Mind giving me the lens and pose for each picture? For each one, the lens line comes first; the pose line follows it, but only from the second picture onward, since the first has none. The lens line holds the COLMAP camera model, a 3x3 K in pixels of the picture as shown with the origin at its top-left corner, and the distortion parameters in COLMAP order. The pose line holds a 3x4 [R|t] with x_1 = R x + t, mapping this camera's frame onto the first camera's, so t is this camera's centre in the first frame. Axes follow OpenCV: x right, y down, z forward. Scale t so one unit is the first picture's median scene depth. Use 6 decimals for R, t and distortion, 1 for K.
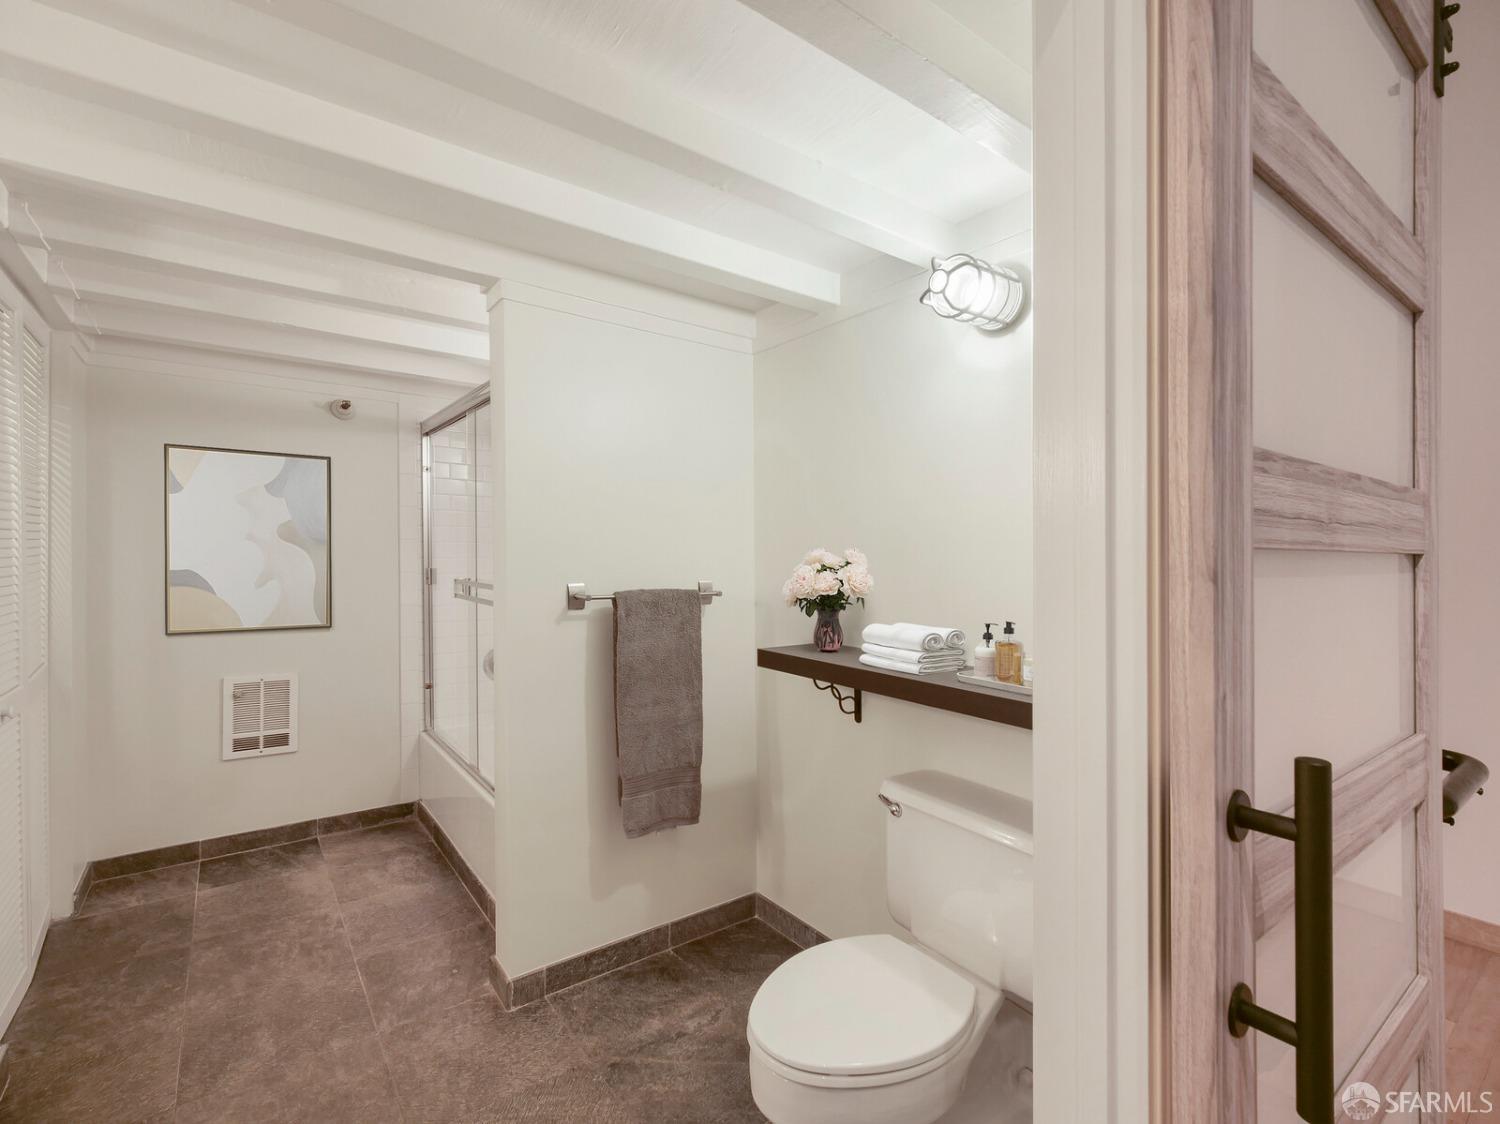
lens RADIAL K [[689.8, 0, 742.9], [0, 689.8, 558.4], [0, 0, 1]] dist [0.000003, 0.000025]
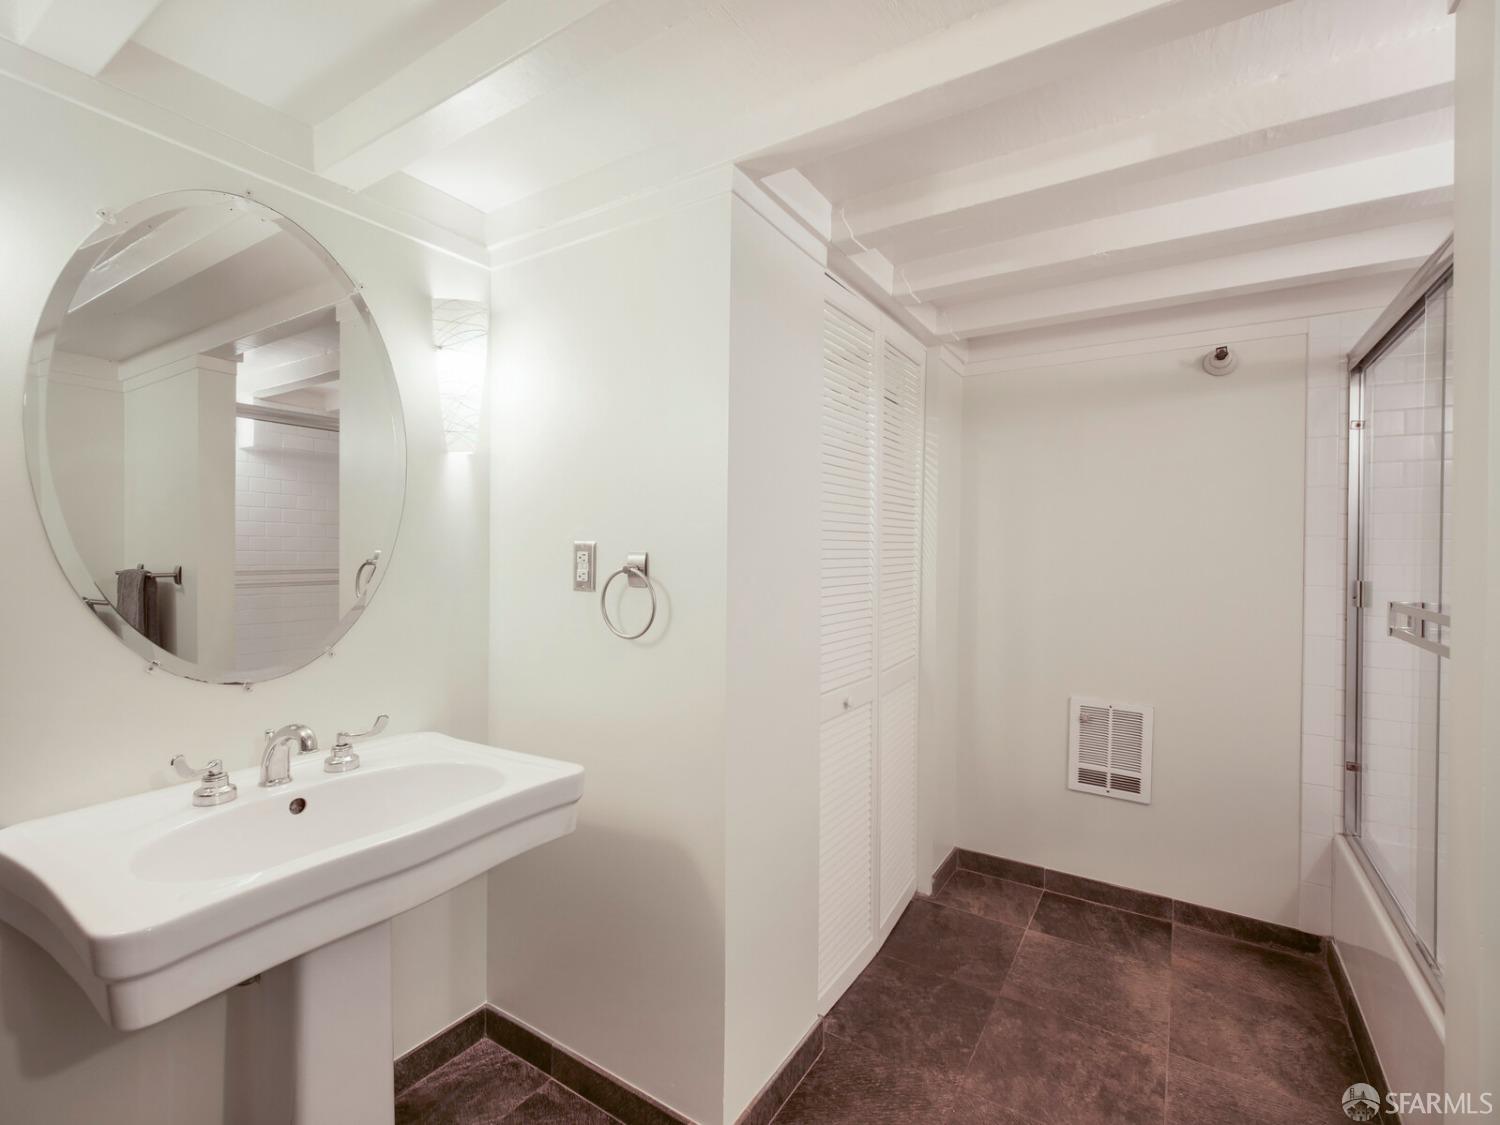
lens RADIAL K [[689.8, 0, 740.7], [0, 689.8, 568.0], [0, 0, 1]] dist [0.000003, 0.000025]
pose [[0.356601, 0.017470, -0.934093, -0.078781], [-0.014025, 0.999813, 0.013345, 0.001356], [0.934152, 0.008342, 0.356779, 0.292731]]
